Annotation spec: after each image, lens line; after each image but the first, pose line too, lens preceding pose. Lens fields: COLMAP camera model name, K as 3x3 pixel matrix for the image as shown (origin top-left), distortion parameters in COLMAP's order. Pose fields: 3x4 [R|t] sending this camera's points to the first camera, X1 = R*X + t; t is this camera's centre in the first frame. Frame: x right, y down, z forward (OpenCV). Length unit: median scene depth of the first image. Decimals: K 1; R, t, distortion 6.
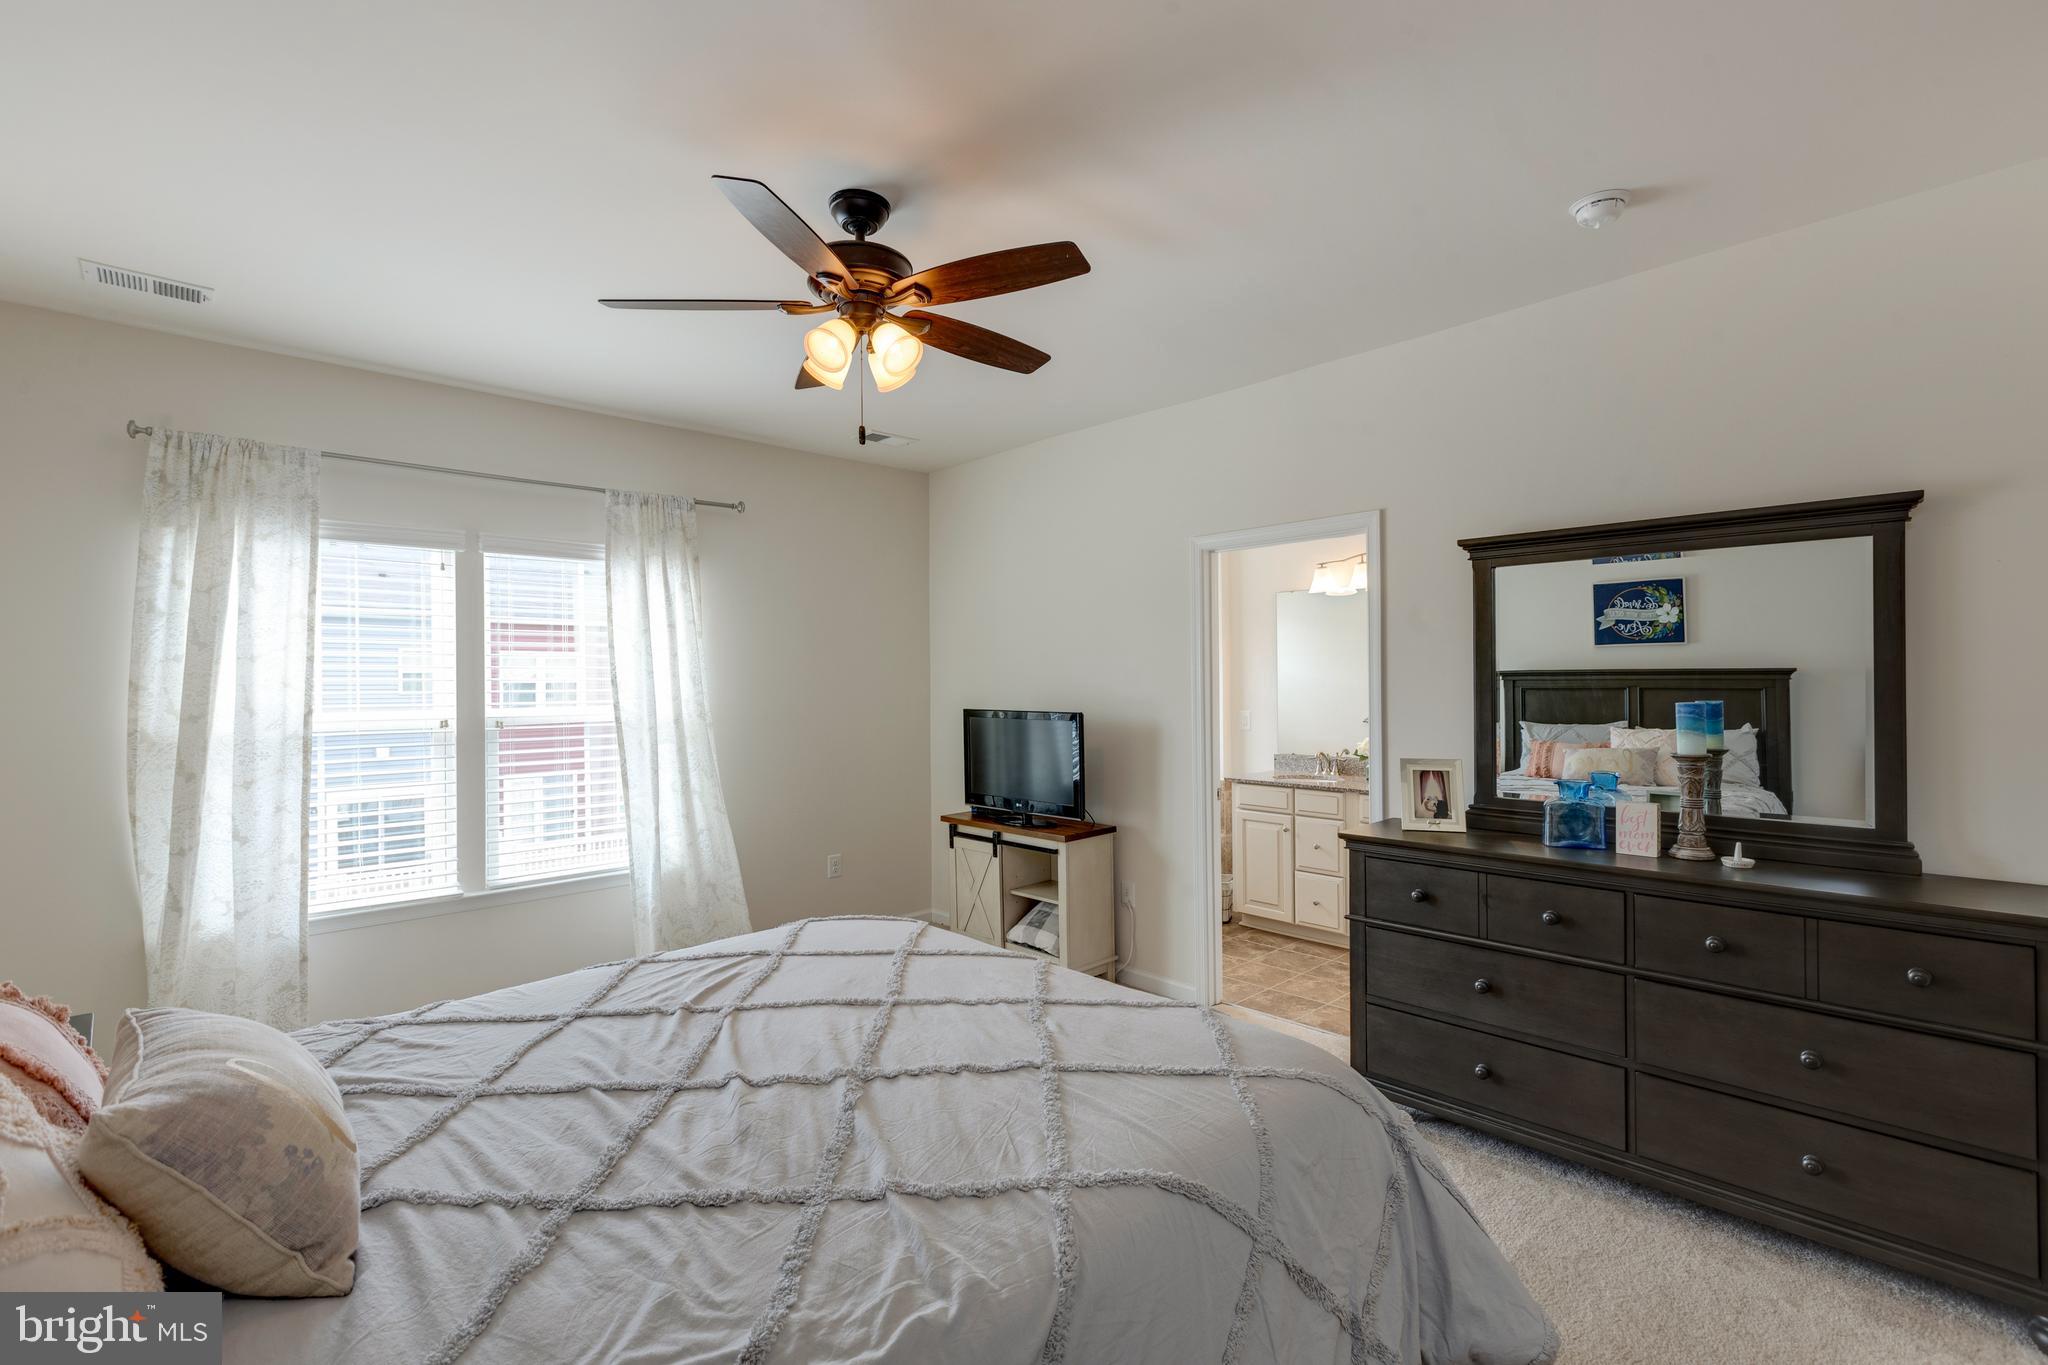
lens RADIAL K [[911.1, 0, 1026.8], [0, 911.1, 677.3], [0, 0, 1]] dist [0.003873, -0.001262]
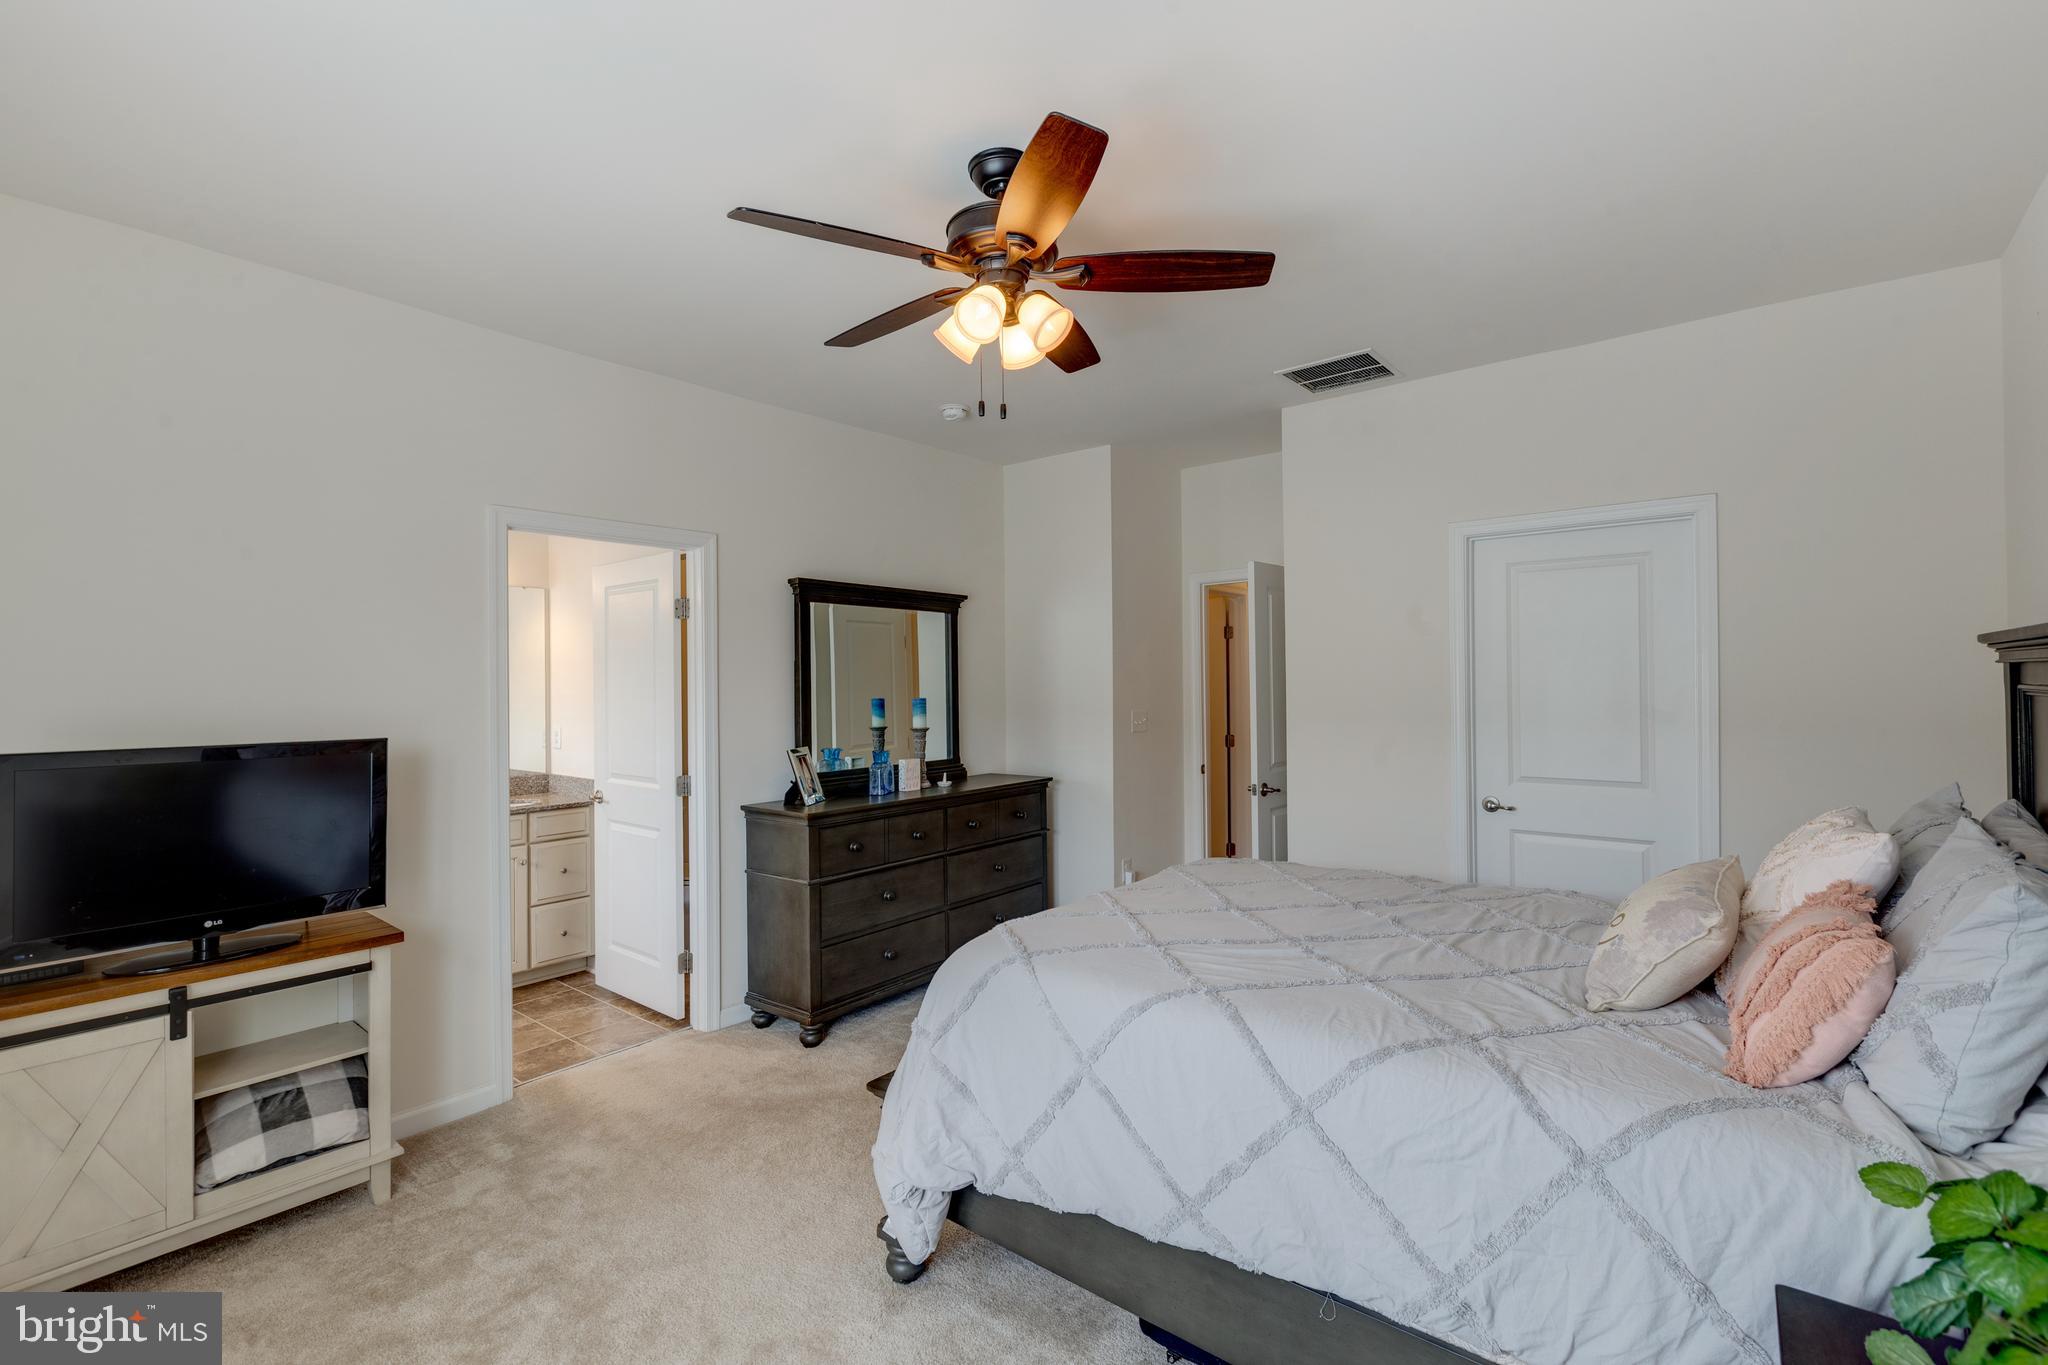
lens RADIAL K [[911.1, 0, 1026.8], [0, 911.1, 677.3], [0, 0, 1]] dist [0.003873, -0.001262]
pose [[-0.122111, 0.019059, 0.992333, -0.714655], [0.015172, 0.999735, -0.017334, 0.014552], [-0.992401, 0.012940, -0.122367, 0.702789]]
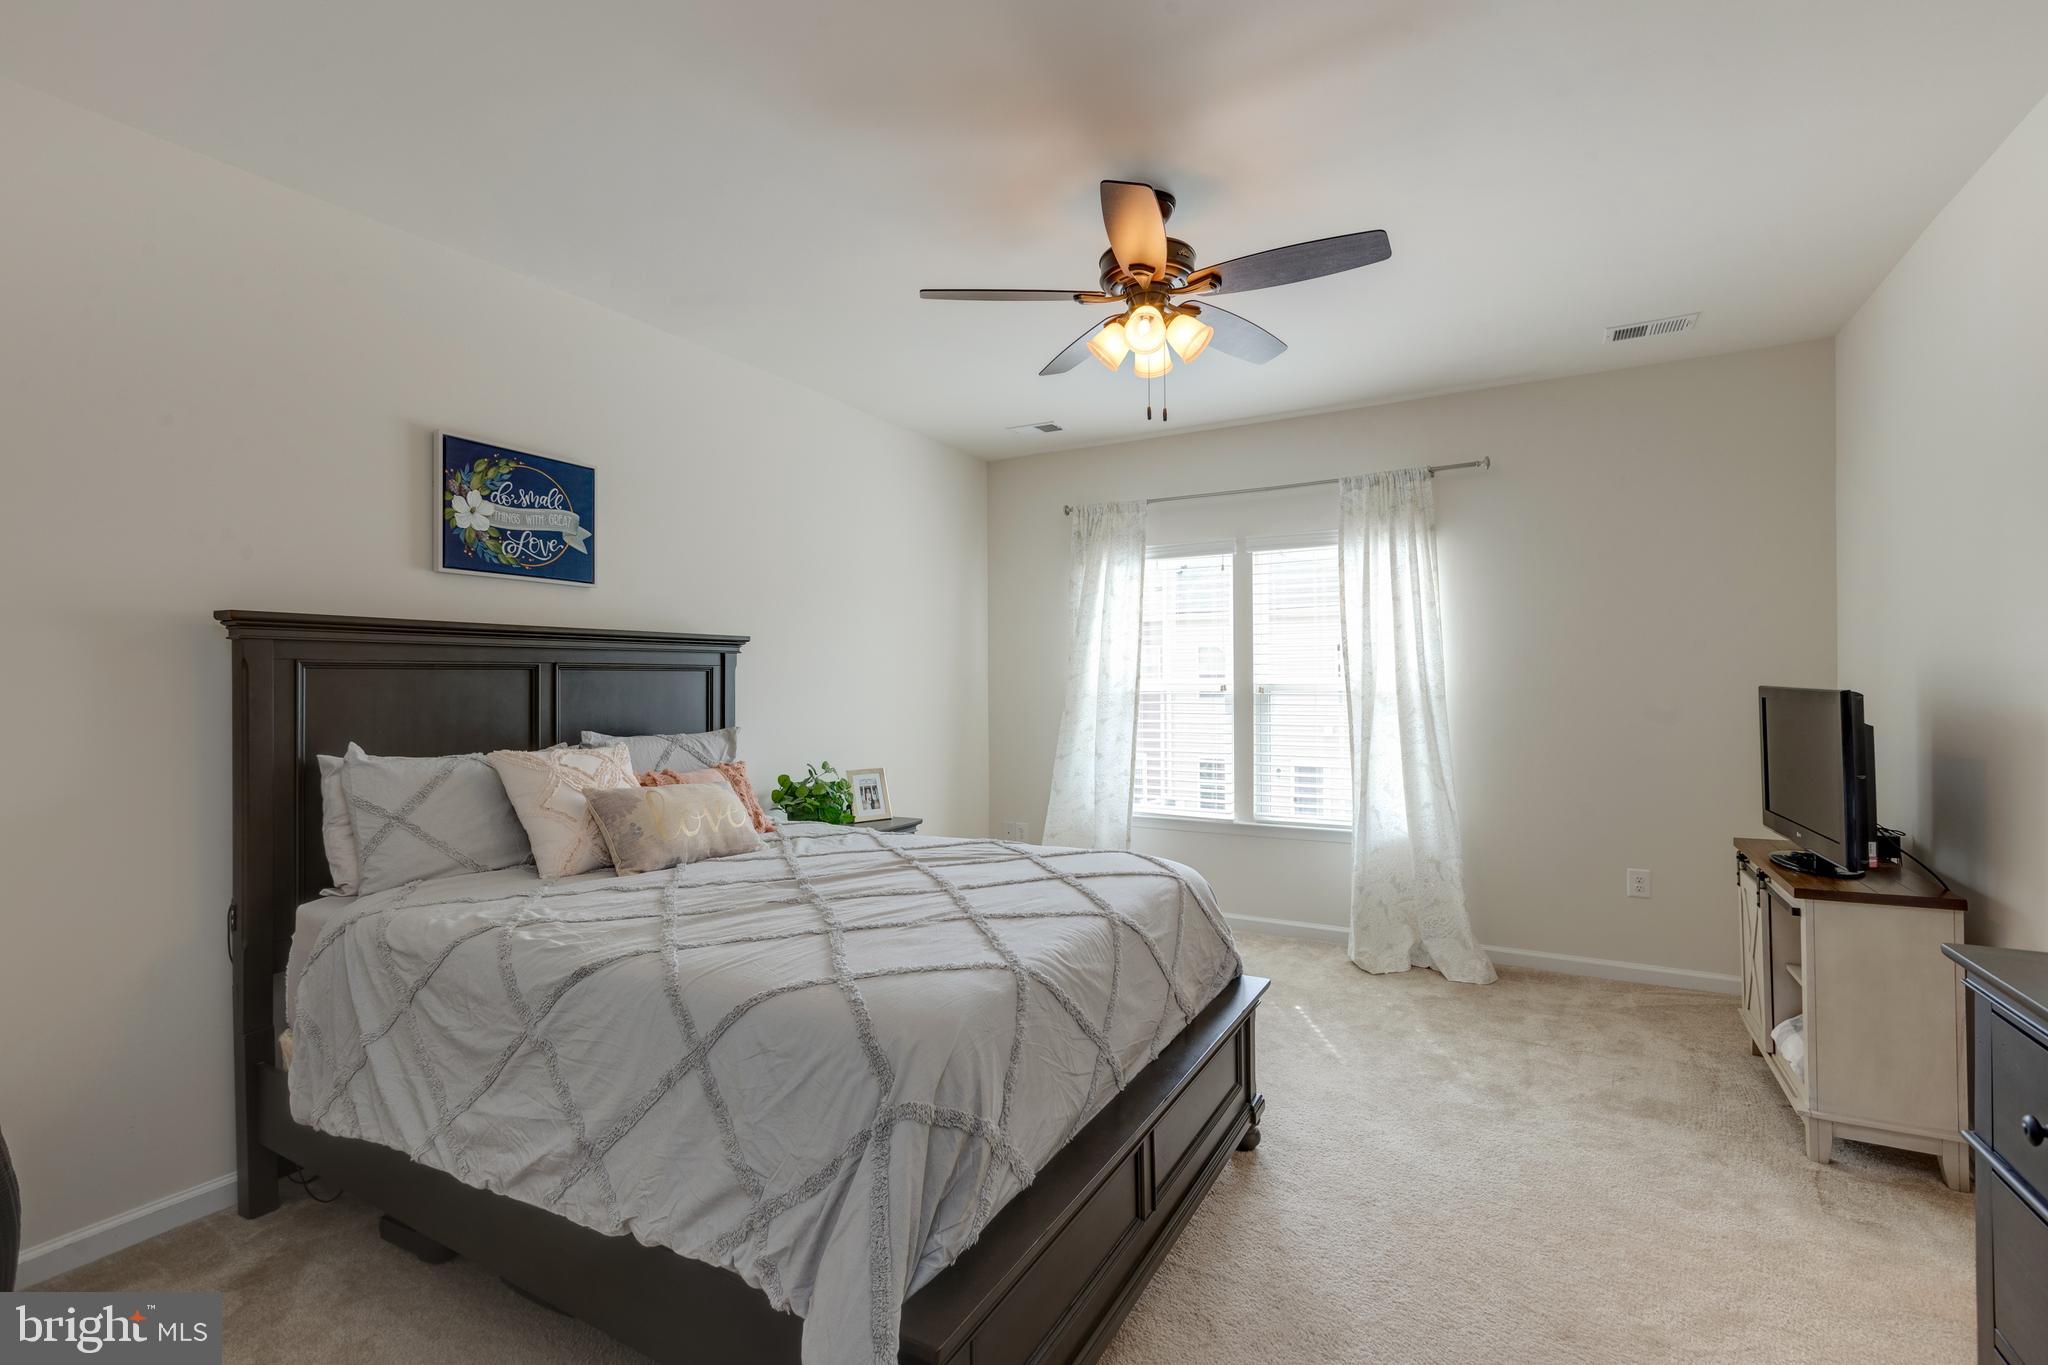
lens RADIAL K [[911.1, 0, 1026.8], [0, 911.1, 677.3], [0, 0, 1]] dist [0.003873, -0.001262]
pose [[0.297900, 0.005655, -0.954580, 0.525457], [0.006467, 0.999948, 0.007942, 0.023676], [0.954575, -0.008539, 0.297848, 0.344807]]
